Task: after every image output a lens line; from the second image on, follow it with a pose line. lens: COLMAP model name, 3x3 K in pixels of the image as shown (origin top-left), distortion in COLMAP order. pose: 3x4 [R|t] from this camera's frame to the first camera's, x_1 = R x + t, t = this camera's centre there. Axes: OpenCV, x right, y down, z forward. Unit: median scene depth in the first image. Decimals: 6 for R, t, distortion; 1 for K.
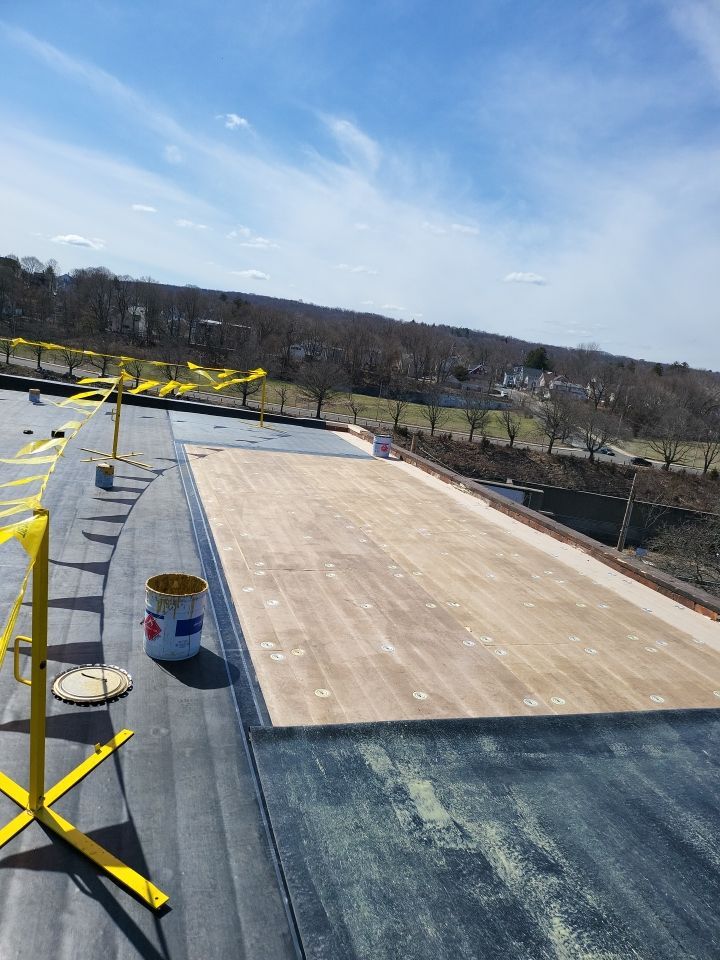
lens RADIAL K [[656.7, 0, 354.1], [0, 656.7, 491.4], [0, 0, 1]] dist [0.065615, -0.060983]
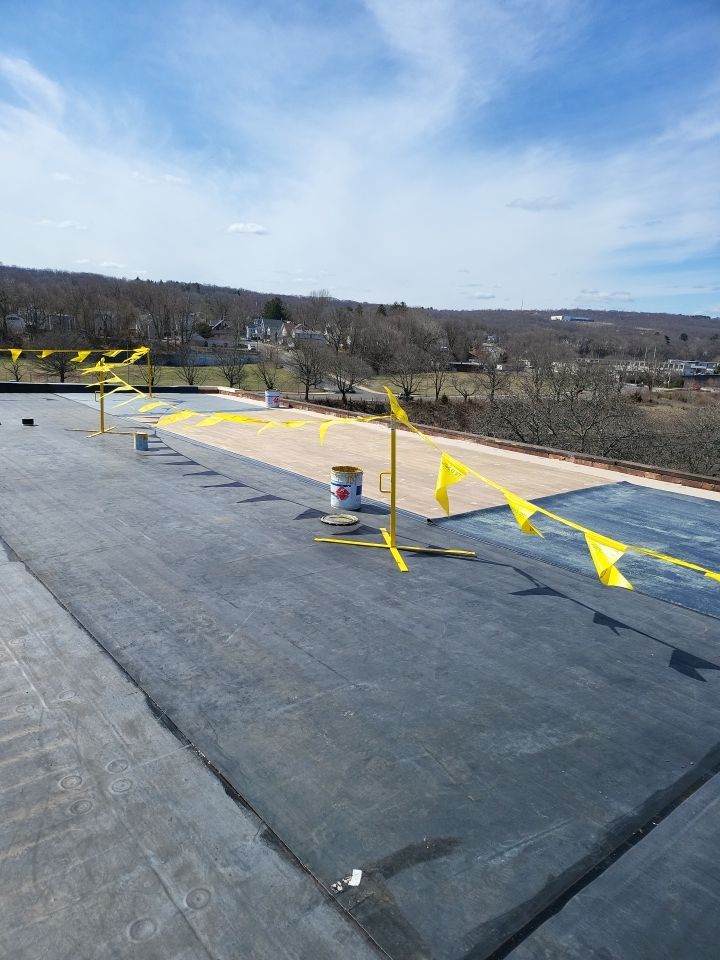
lens RADIAL K [[740.2, 0, 323.4], [0, 740.2, 479.0], [0, 0, 1]] dist [0.079454, -0.118847]
pose [[0.918403, -0.166902, 0.358720, -0.452680], [0.157592, 0.985957, 0.055265, 0.019869], [-0.362906, 0.005776, 0.931808, -0.368958]]
